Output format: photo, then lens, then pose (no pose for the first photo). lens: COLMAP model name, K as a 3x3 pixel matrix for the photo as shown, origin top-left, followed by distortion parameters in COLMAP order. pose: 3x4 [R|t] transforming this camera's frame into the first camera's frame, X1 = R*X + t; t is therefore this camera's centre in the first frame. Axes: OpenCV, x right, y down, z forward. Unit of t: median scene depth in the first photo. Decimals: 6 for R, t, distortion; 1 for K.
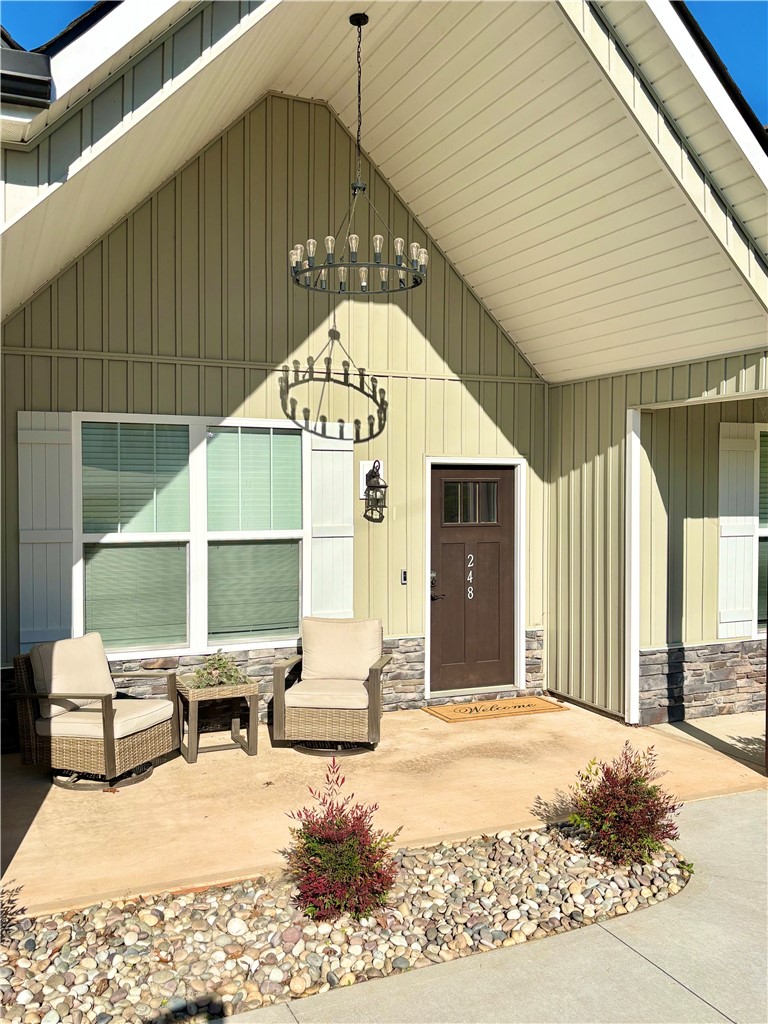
lens RADIAL K [[913.3, 0, 383.9], [0, 913.3, 506.3], [0, 0, 1]] dist [0.009748, 0.000782]
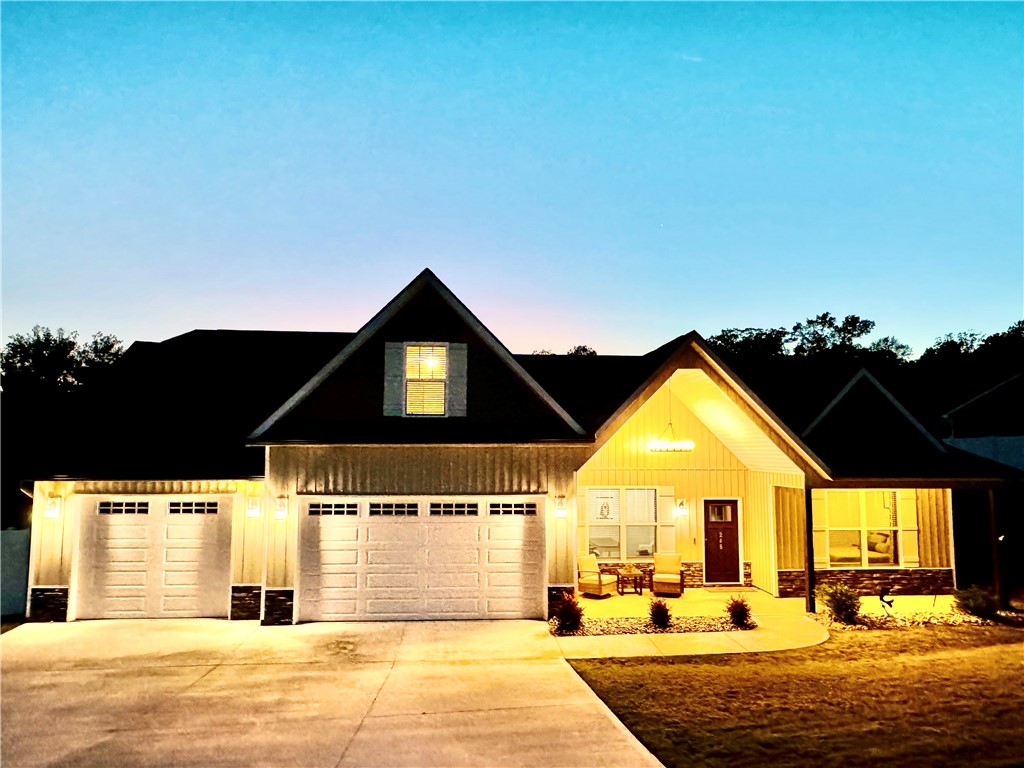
lens RADIAL K [[695.2, 0, 513.3], [0, 695.2, 386.3], [0, 0, 1]] dist [-0.009396, -0.001138]
pose [[0.946535, -0.022816, -0.321793, 0.198664], [-0.011278, 0.994546, -0.103690, -0.172350], [0.322404, 0.101776, 0.941115, -1.294877]]
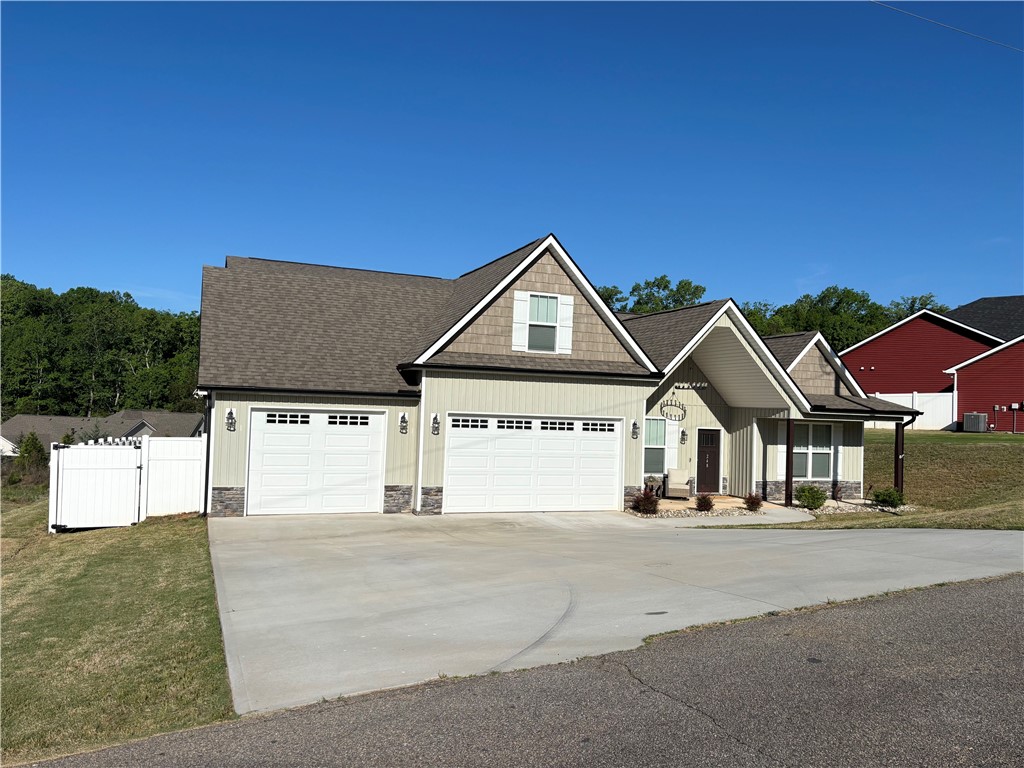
lens RADIAL K [[780.8, 0, 513.7], [0, 780.8, 384.2], [0, 0, 1]] dist [0.003166, 0.000786]
pose [[0.998633, 0.032182, -0.041183, -0.572553], [-0.034222, 0.998172, -0.049816, -0.044878], [0.039505, 0.051157, 0.997909, -2.187065]]
